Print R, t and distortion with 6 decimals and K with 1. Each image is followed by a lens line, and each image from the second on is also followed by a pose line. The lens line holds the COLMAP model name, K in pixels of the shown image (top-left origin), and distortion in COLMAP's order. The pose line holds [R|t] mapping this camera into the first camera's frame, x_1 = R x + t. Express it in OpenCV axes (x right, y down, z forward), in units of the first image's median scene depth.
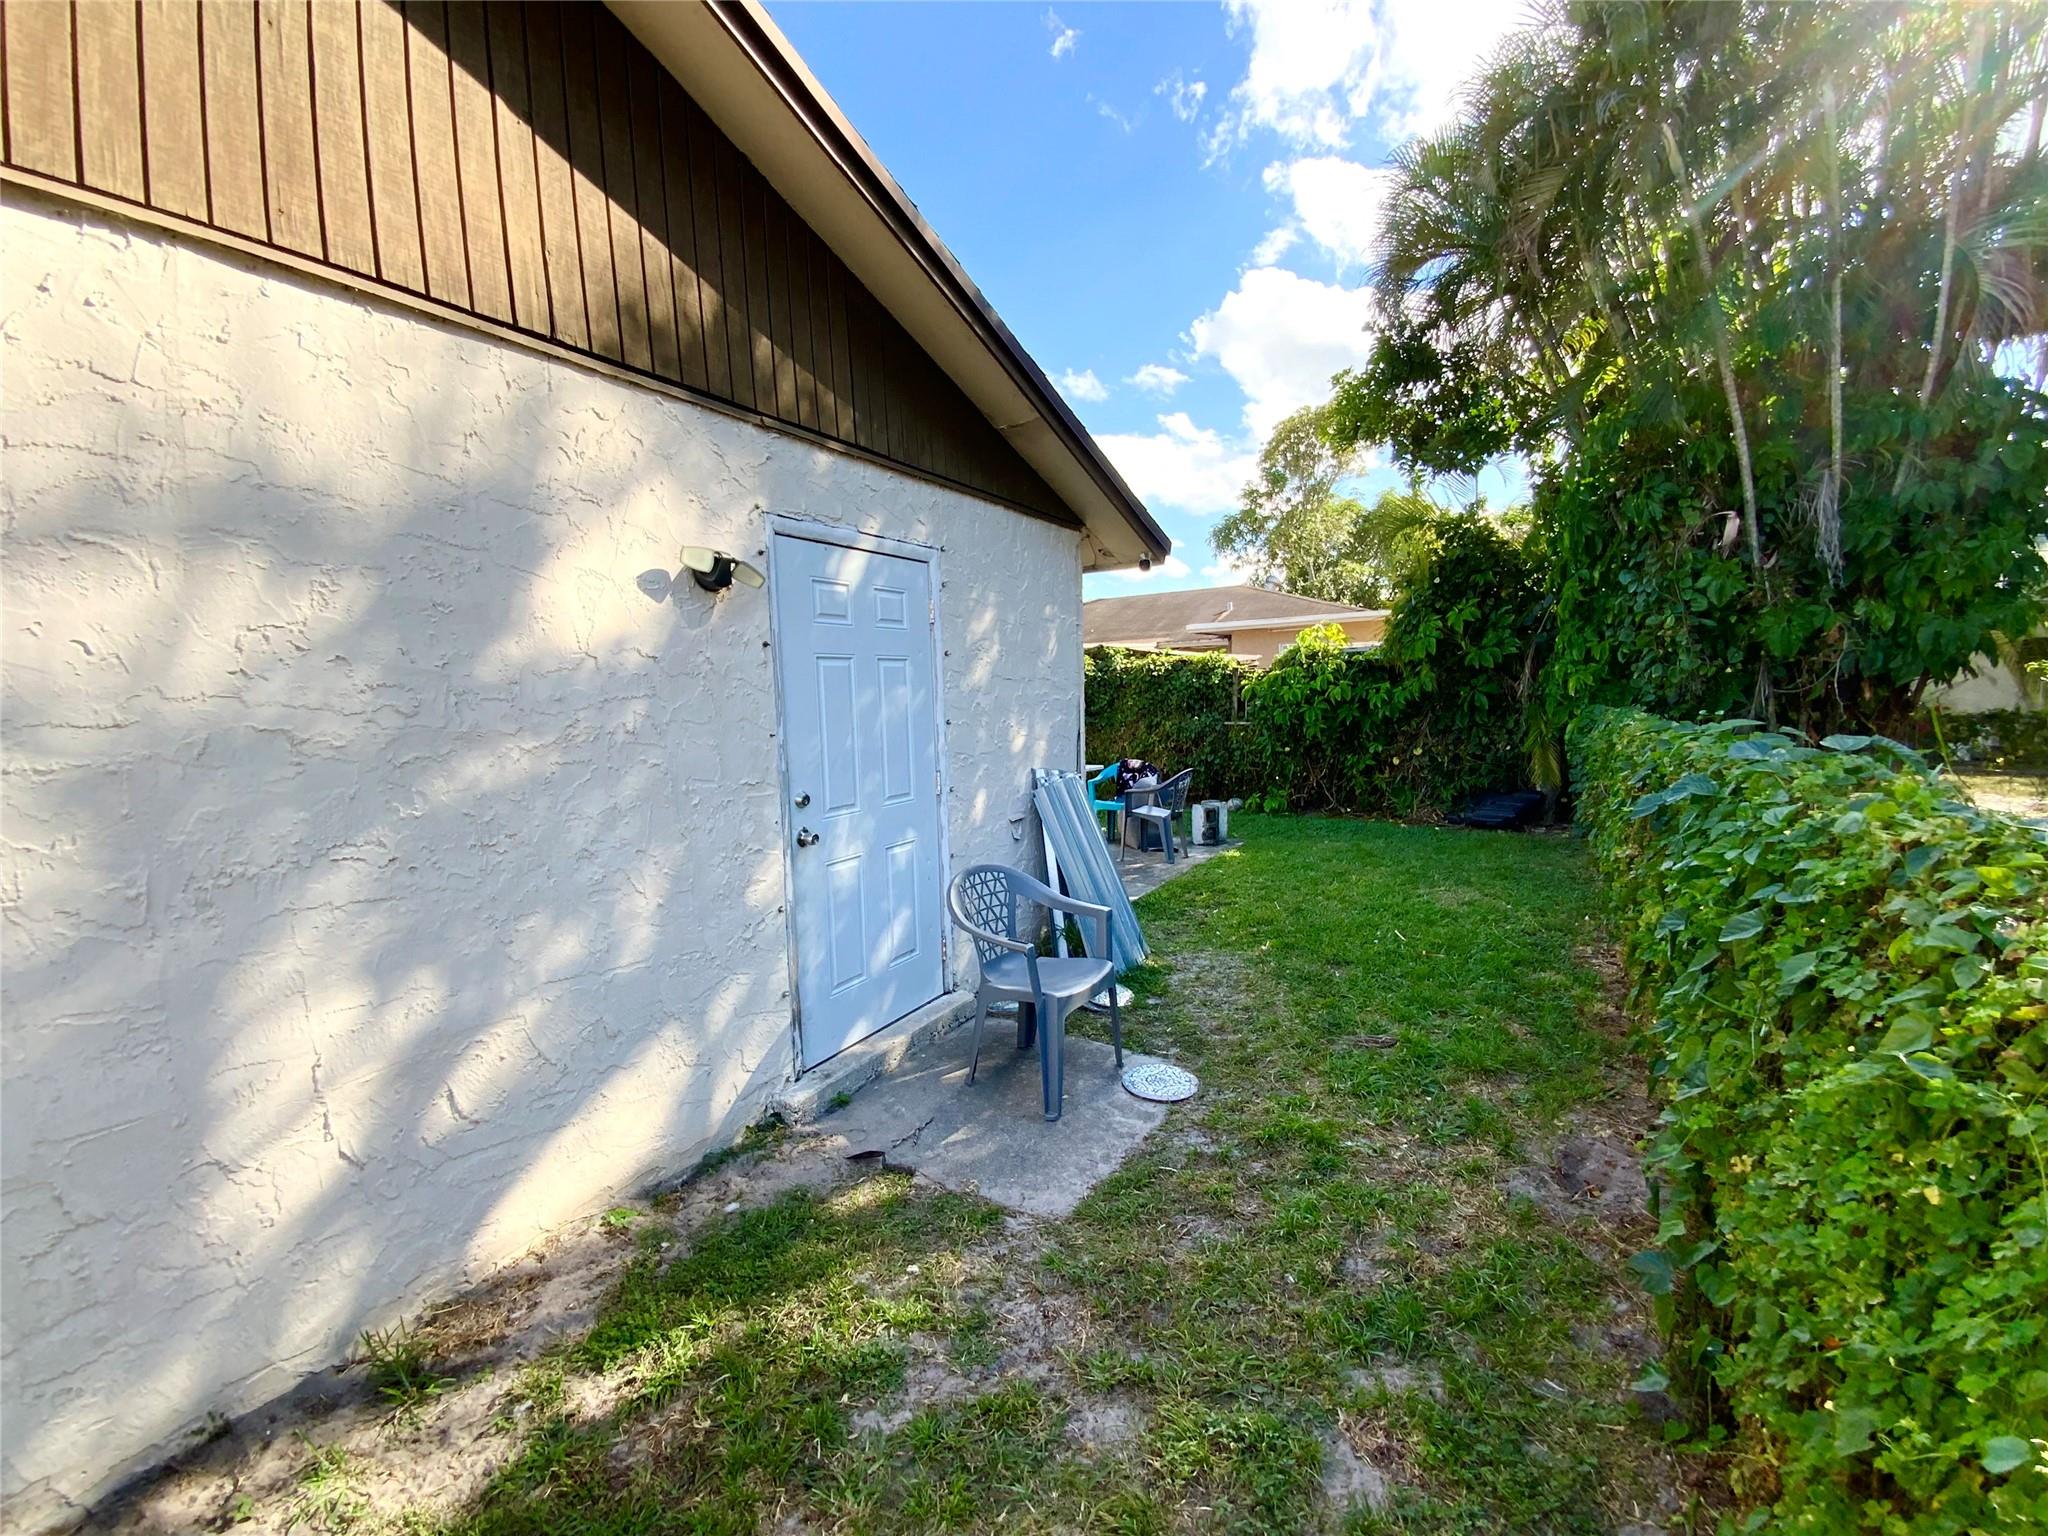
lens RADIAL K [[859.5, 0, 1024.0], [0, 859.5, 768.0], [0, 0, 1]] dist [0.021822, -0.013726]
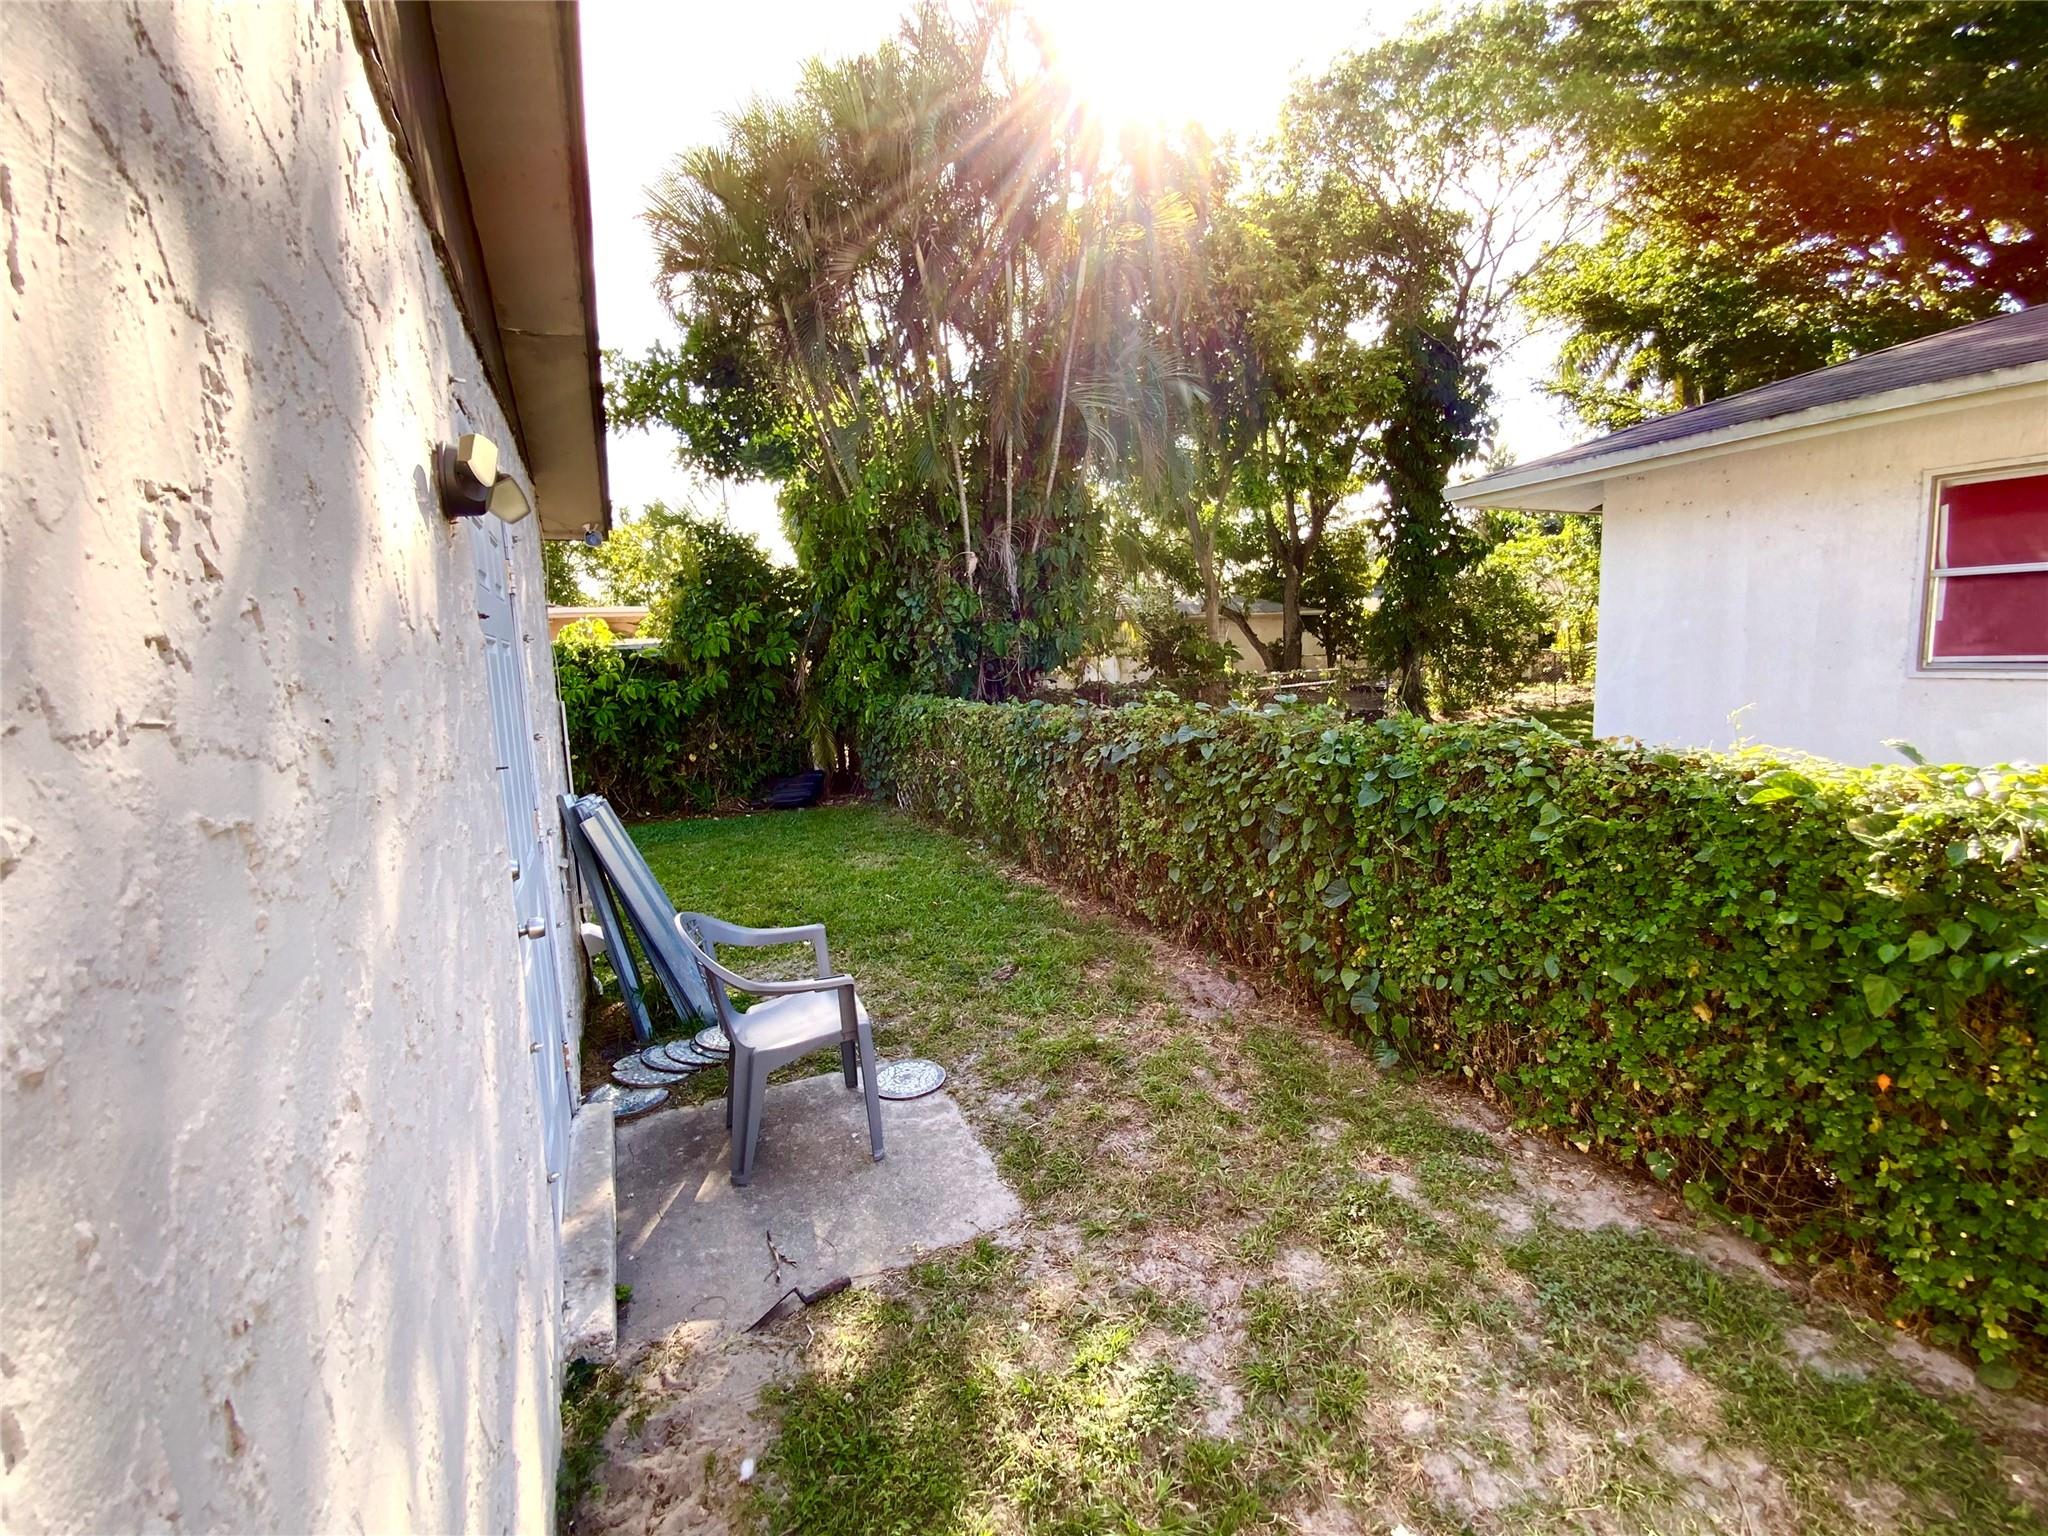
lens RADIAL K [[859.5, 0, 1024.0], [0, 859.5, 768.0], [0, 0, 1]] dist [0.021822, -0.013726]
pose [[0.524625, -0.103462, 0.845023, -0.238639], [0.105796, 0.992817, 0.055875, -0.012446], [-0.844734, 0.060086, 0.531803, 0.142953]]
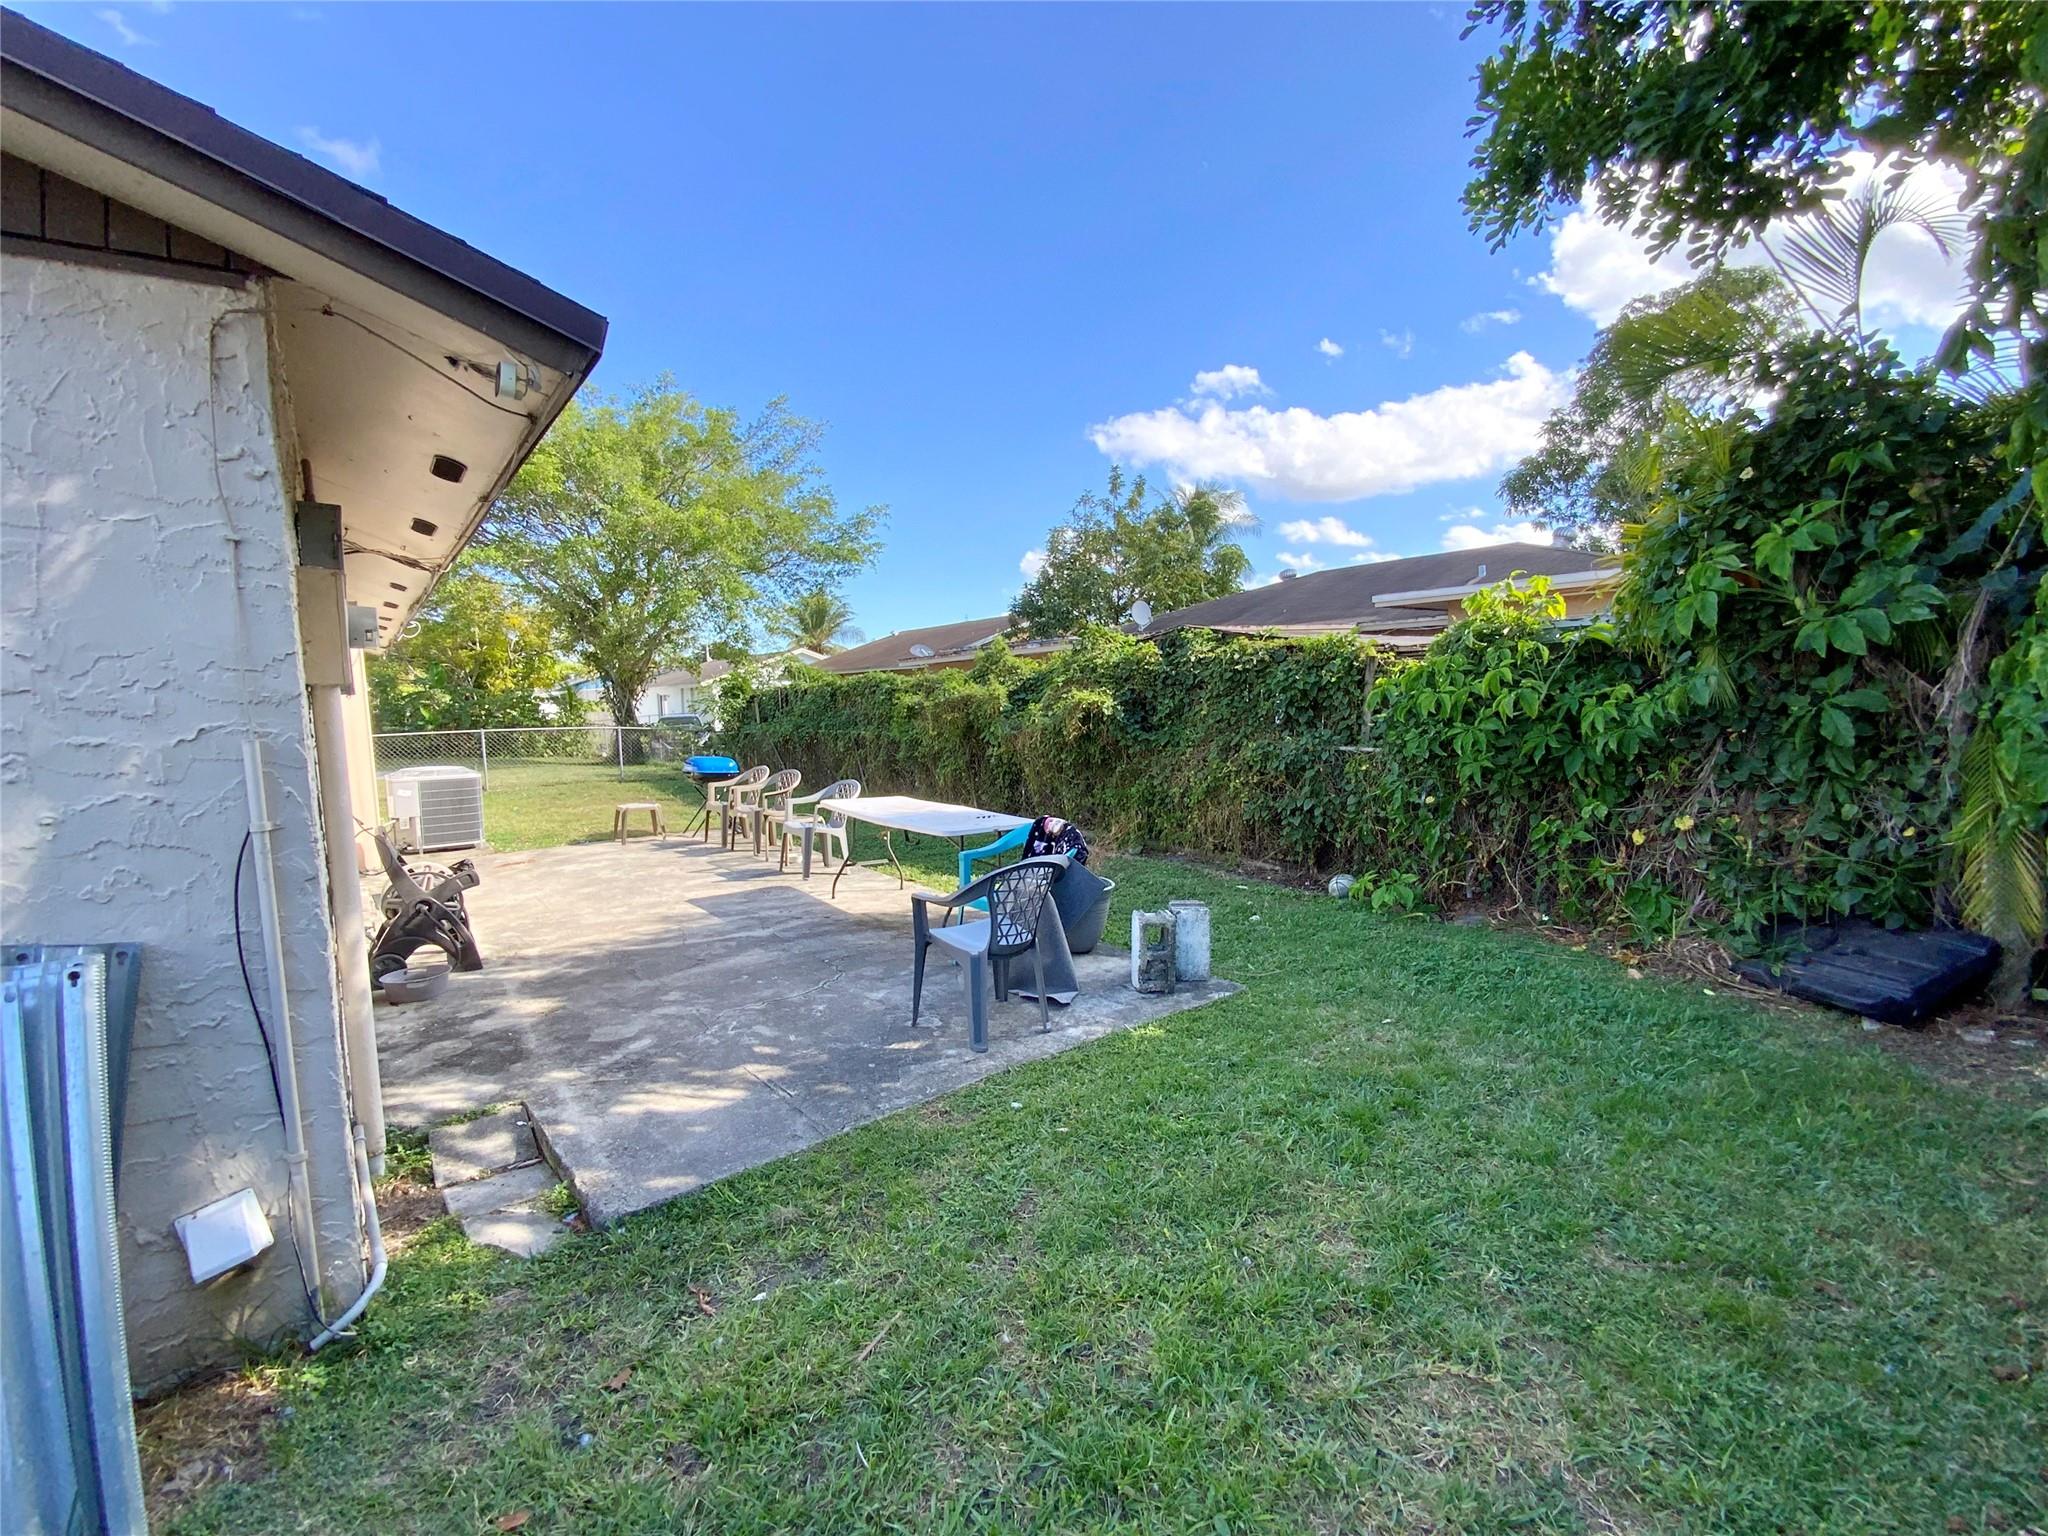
lens RADIAL K [[859.5, 0, 1024.0], [0, 859.5, 768.0], [0, 0, 1]] dist [0.021822, -0.013726]
pose [[0.942762, 0.034899, -0.331635, 0.276537], [-0.032088, 0.999388, 0.013951, -0.048092], [0.331919, -0.002511, 0.943305, 0.425109]]
